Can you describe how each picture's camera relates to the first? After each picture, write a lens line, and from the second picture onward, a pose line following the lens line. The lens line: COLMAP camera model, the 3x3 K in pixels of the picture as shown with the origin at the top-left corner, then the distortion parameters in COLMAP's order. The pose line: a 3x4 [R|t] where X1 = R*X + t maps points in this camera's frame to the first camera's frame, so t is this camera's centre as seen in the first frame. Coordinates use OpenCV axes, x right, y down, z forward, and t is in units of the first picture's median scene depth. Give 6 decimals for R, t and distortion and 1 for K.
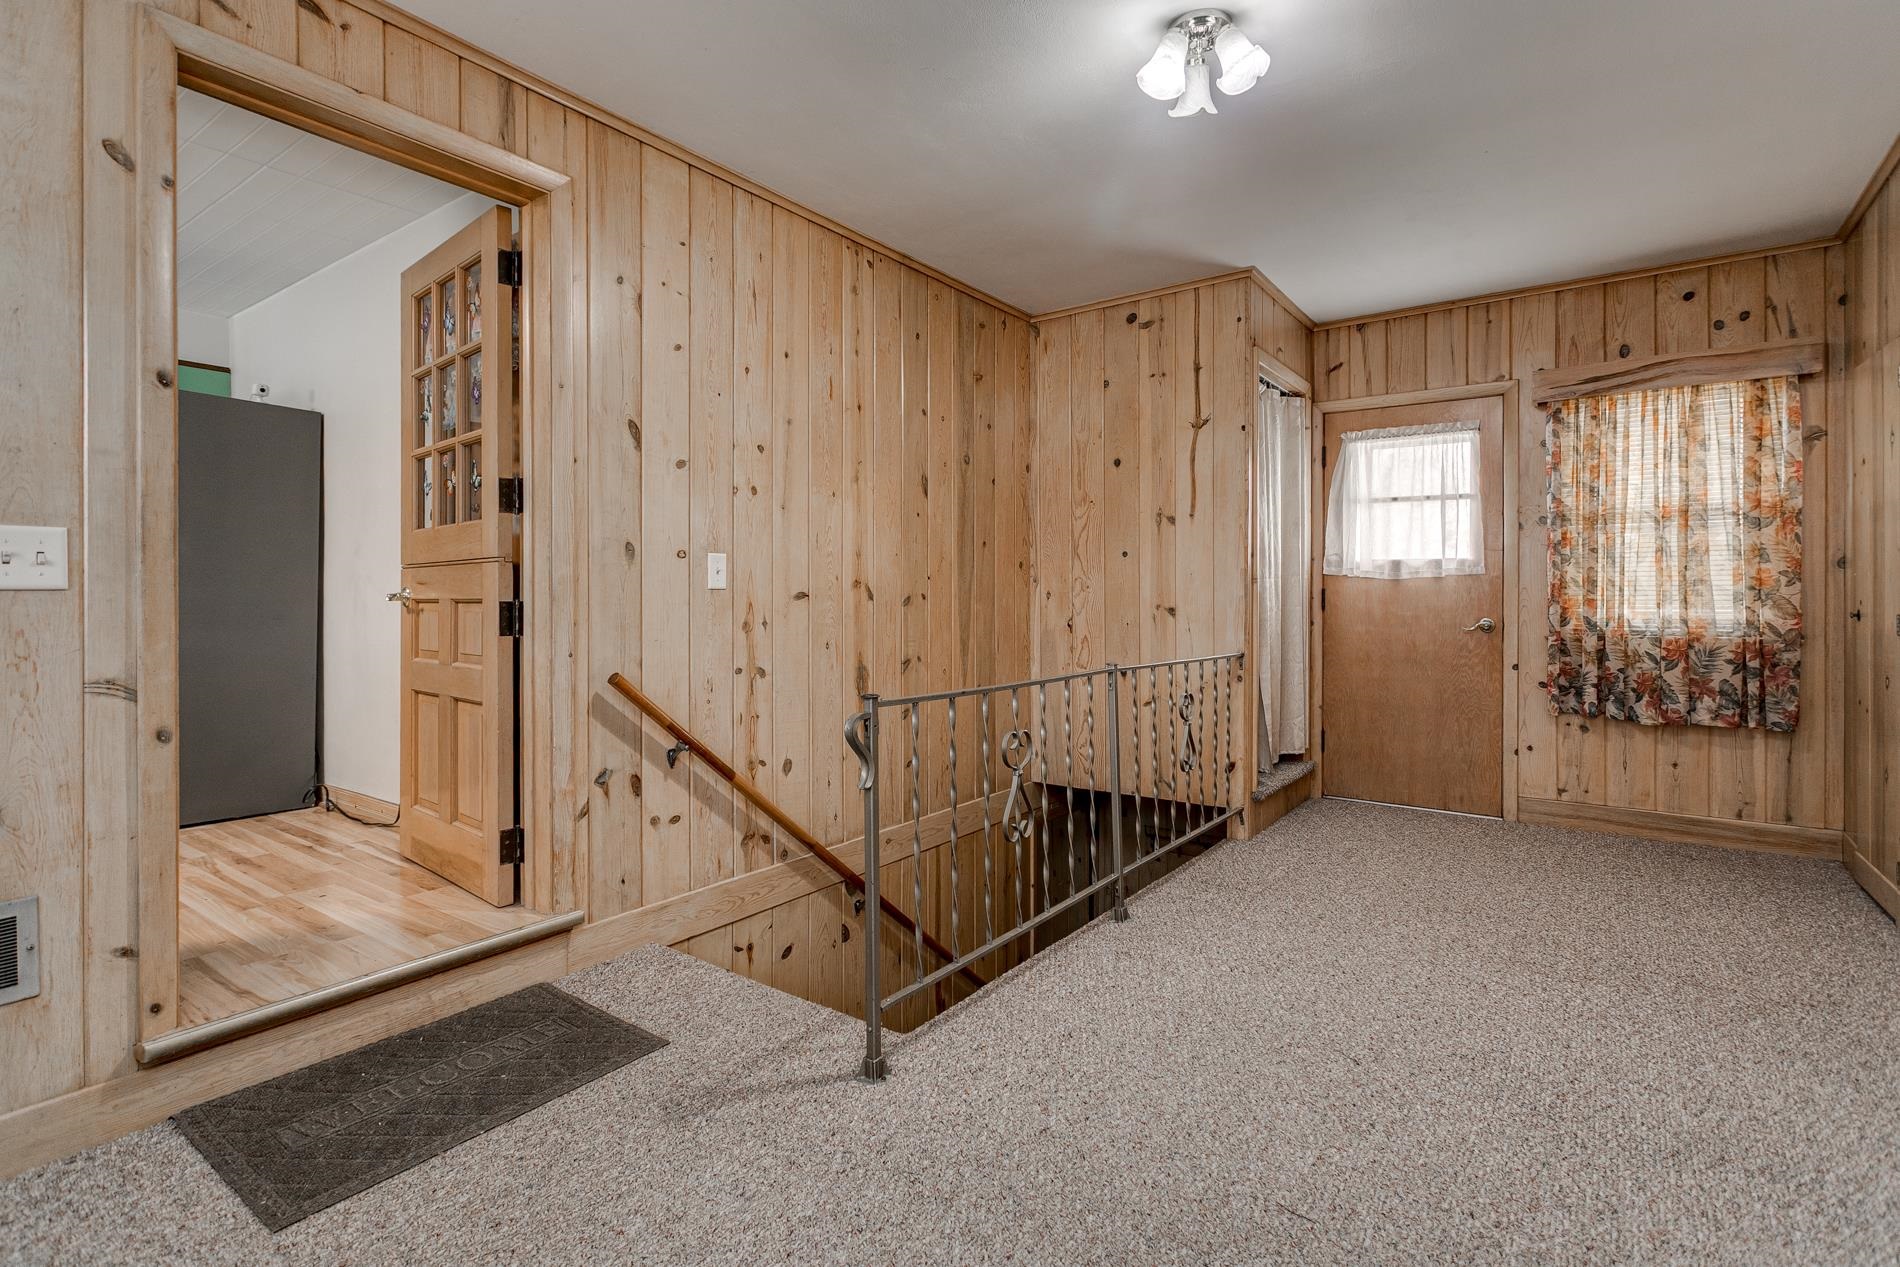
lens RADIAL K [[912.0, 0, 936.2], [0, 912.0, 599.6], [0, 0, 1]] dist [0.001519, 0.000617]
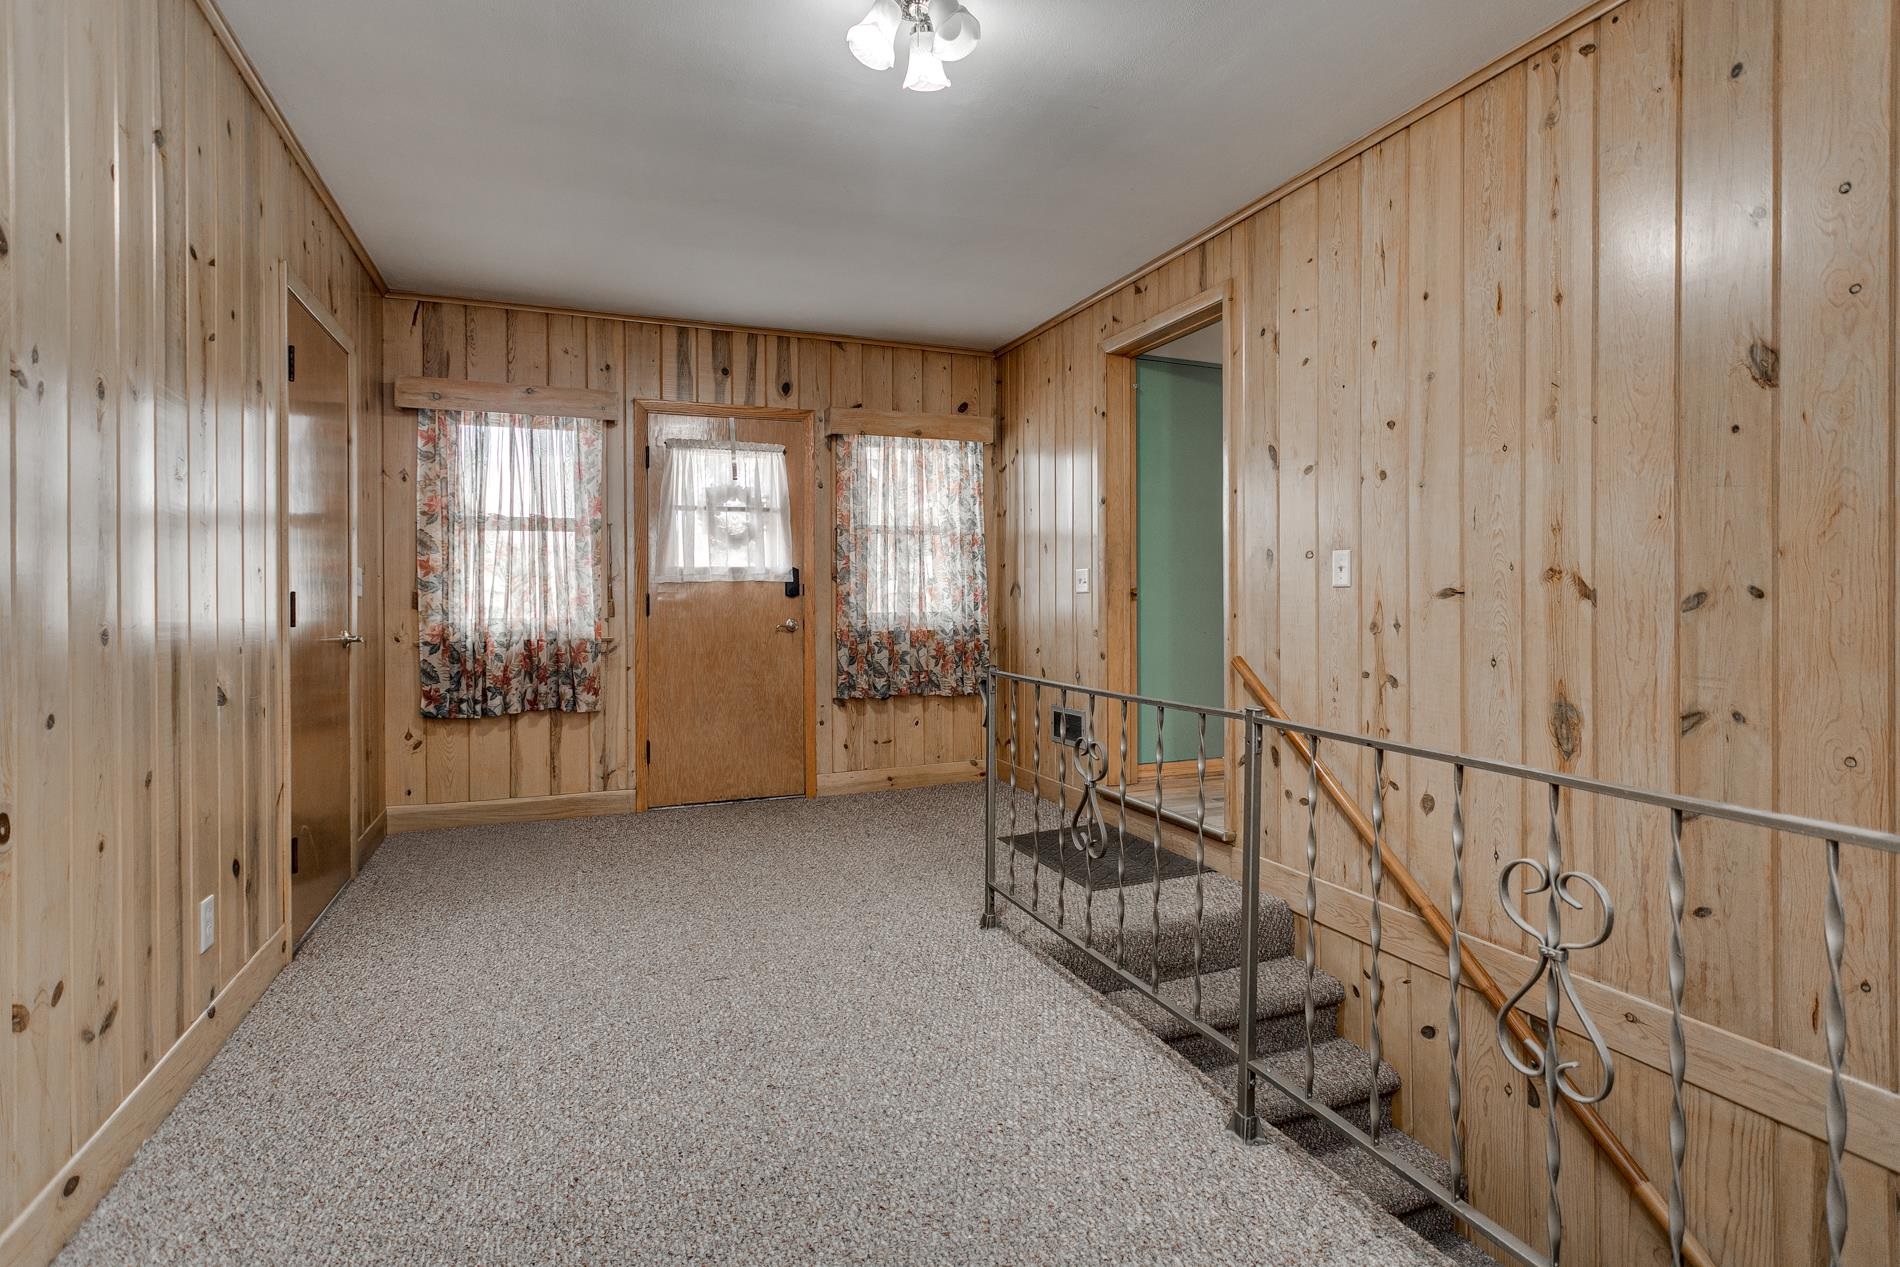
lens RADIAL K [[912.0, 0, 936.2], [0, 912.0, 599.6], [0, 0, 1]] dist [0.001519, 0.000617]
pose [[-0.527076, 0.007359, -0.849787, 0.788704], [0.004266, 0.999973, 0.006013, -0.005446], [0.849808, -0.000456, -0.527093, 1.102571]]
